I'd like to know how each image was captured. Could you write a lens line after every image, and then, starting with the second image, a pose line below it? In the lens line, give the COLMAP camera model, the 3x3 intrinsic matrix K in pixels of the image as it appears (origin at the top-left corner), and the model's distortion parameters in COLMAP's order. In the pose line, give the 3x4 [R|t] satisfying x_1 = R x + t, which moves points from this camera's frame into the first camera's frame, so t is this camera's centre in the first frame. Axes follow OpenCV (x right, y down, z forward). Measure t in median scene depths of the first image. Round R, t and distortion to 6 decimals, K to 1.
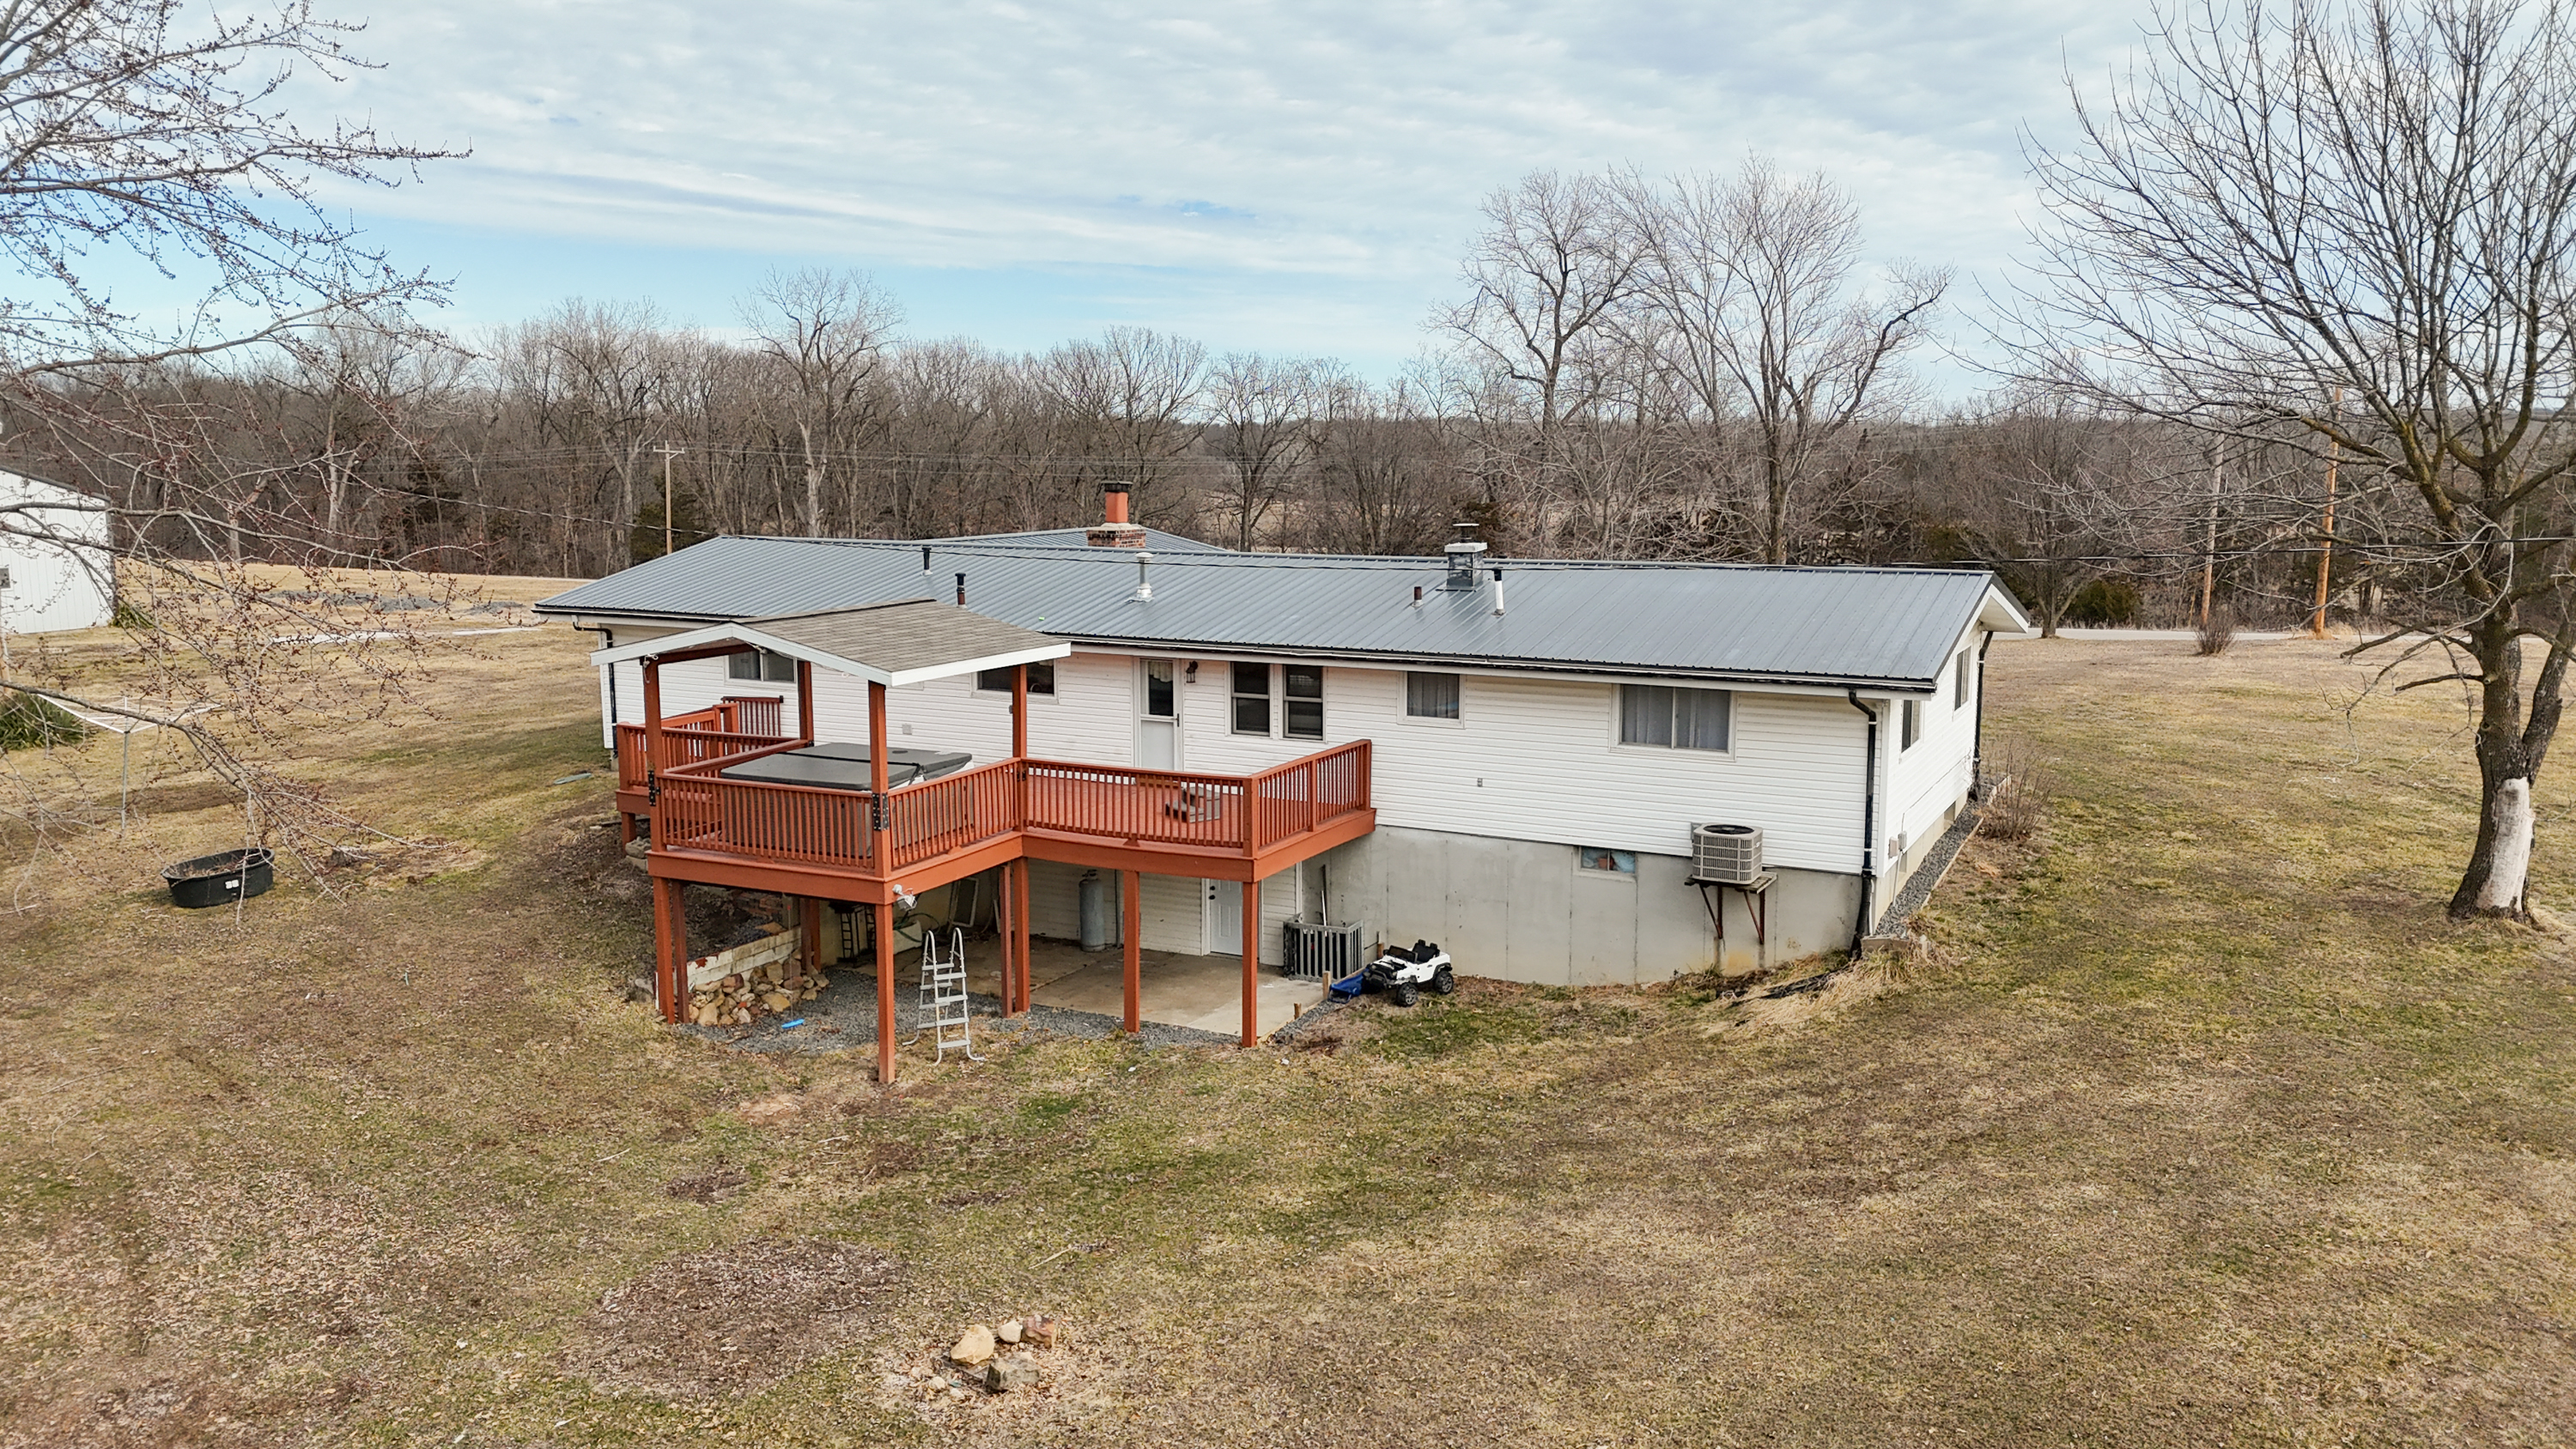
lens RADIAL K [[1896.1, 0, 1276.8], [0, 1896.1, 657.9], [0, 0, 1]] dist [0.073919, -0.062210]
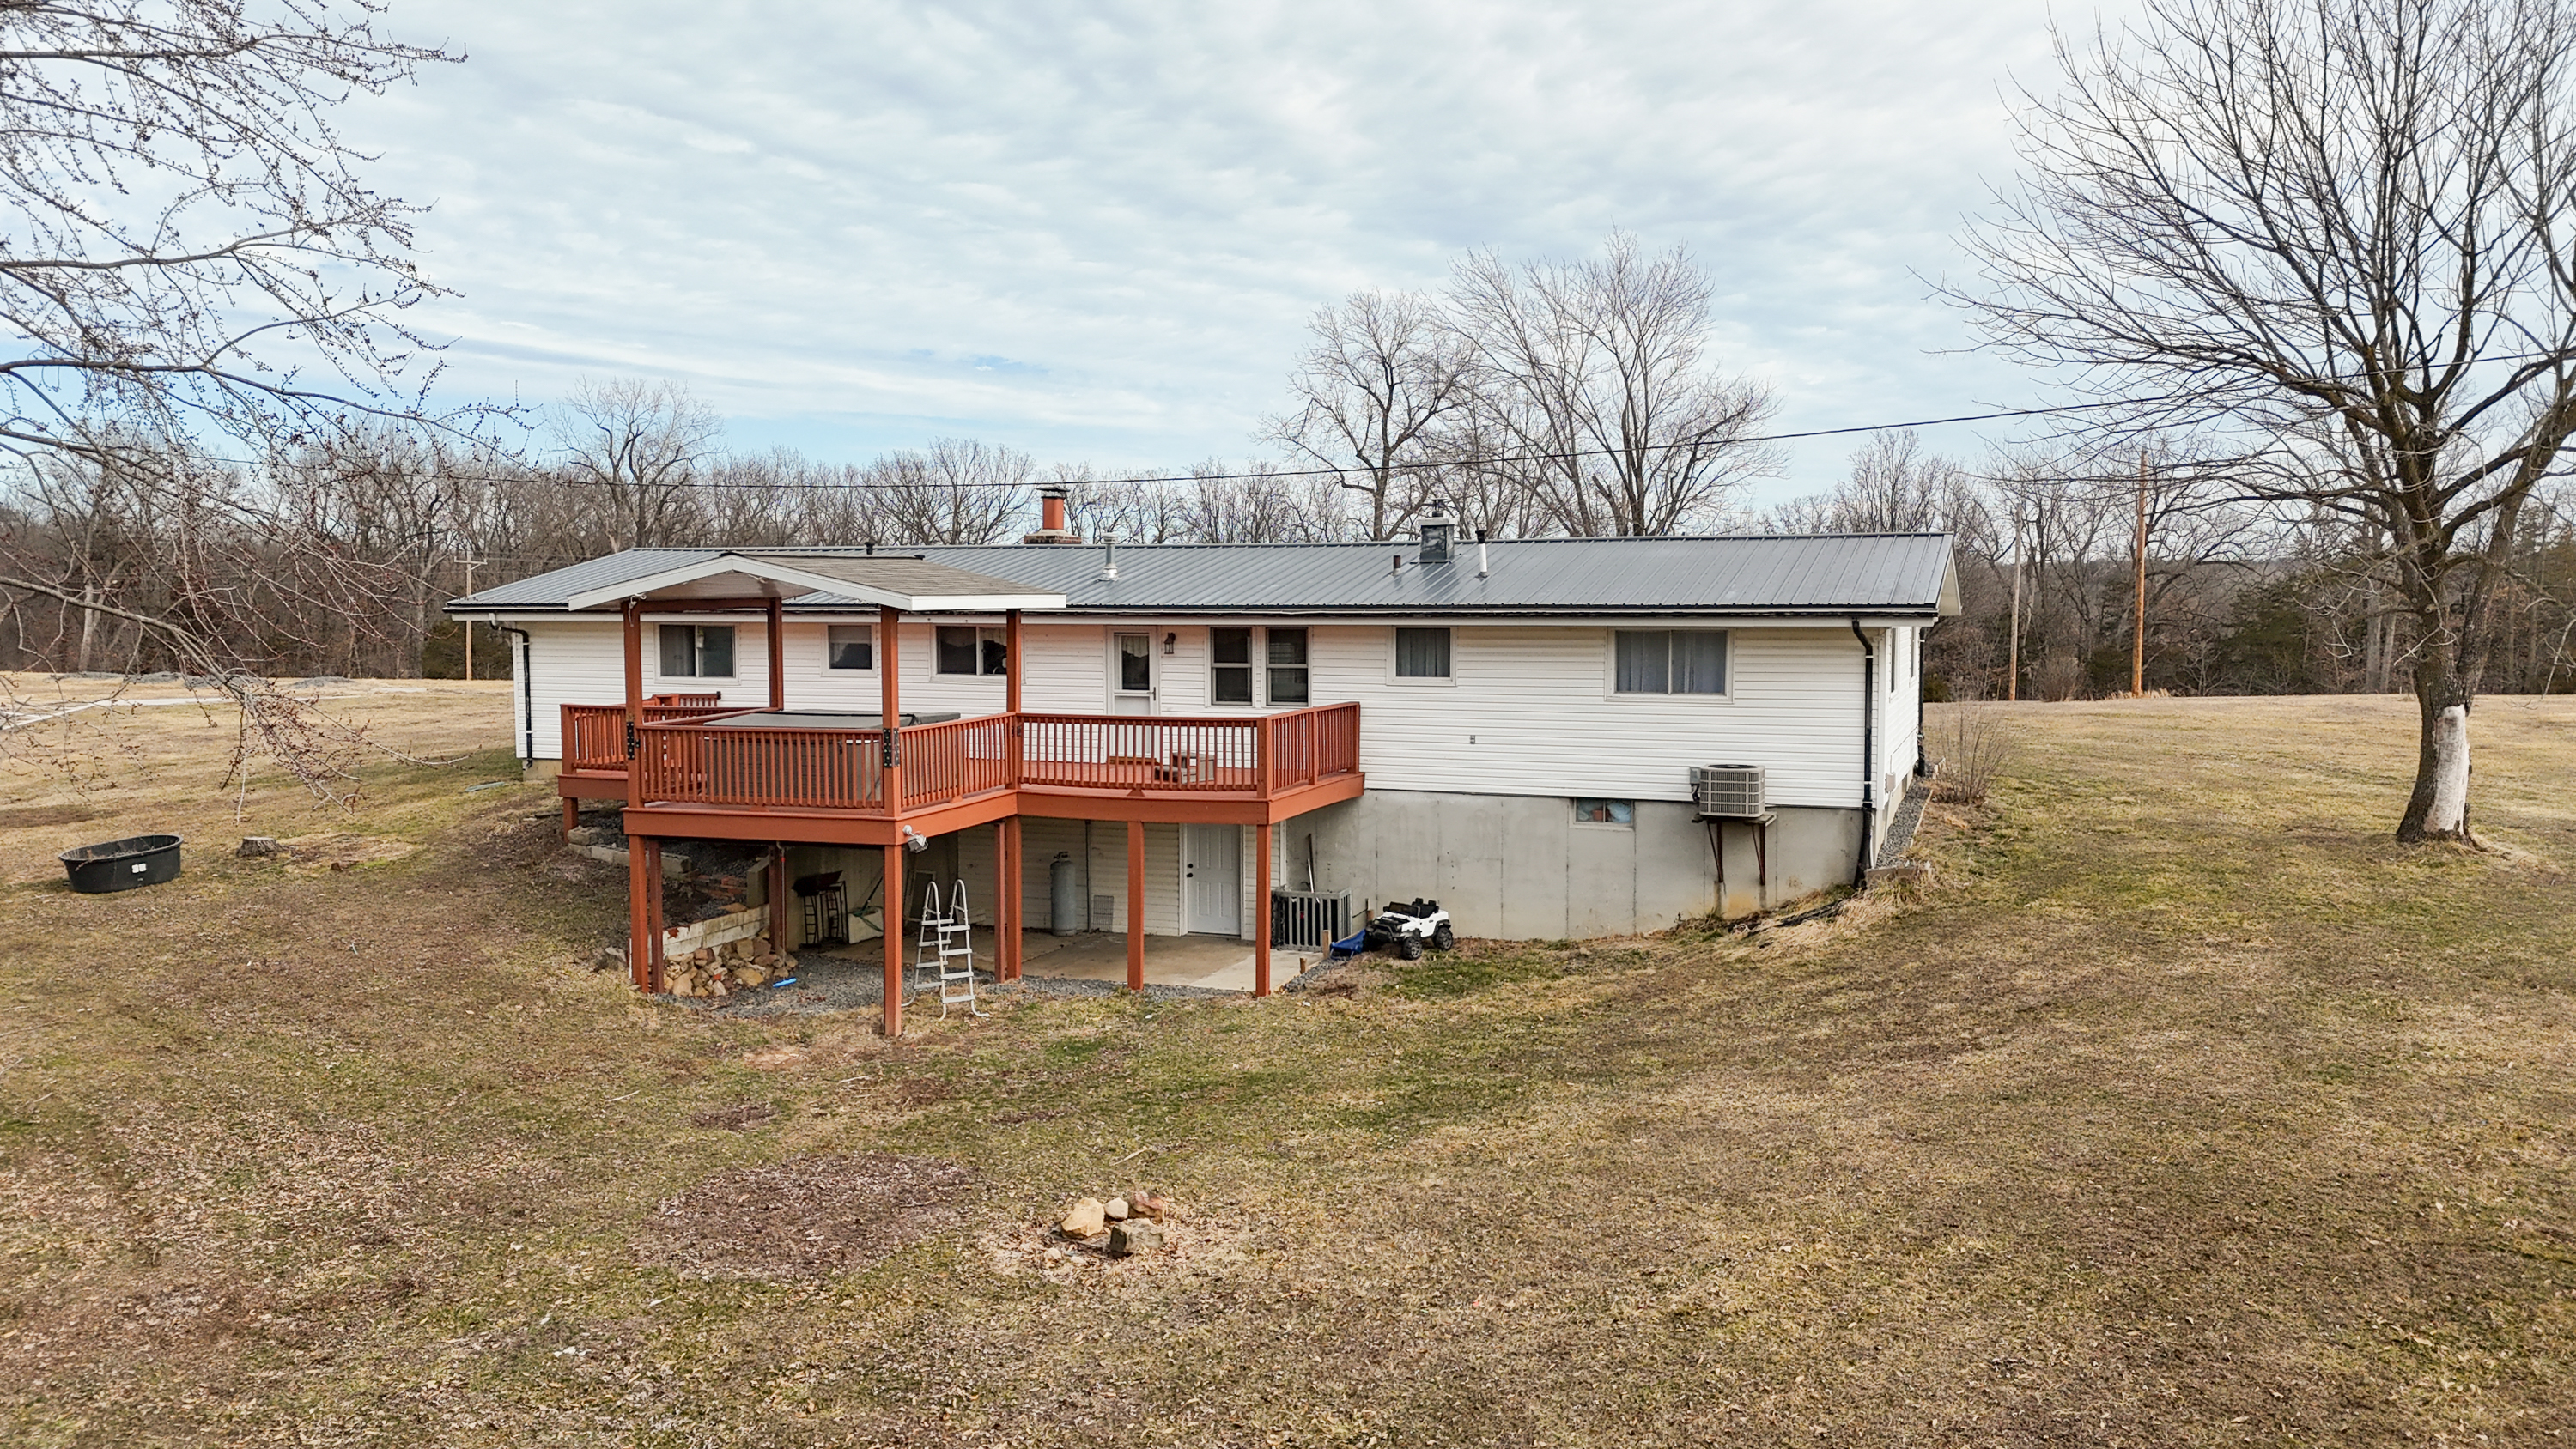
lens RADIAL K [[1896.1, 0, 1276.8], [0, 1896.1, 657.9], [0, 0, 1]] dist [0.073919, -0.062210]
pose [[0.993958, -0.005226, 0.109640, -0.114853], [0.013712, 0.996953, -0.076784, 0.107789], [-0.108905, 0.077824, 0.991001, 0.020085]]
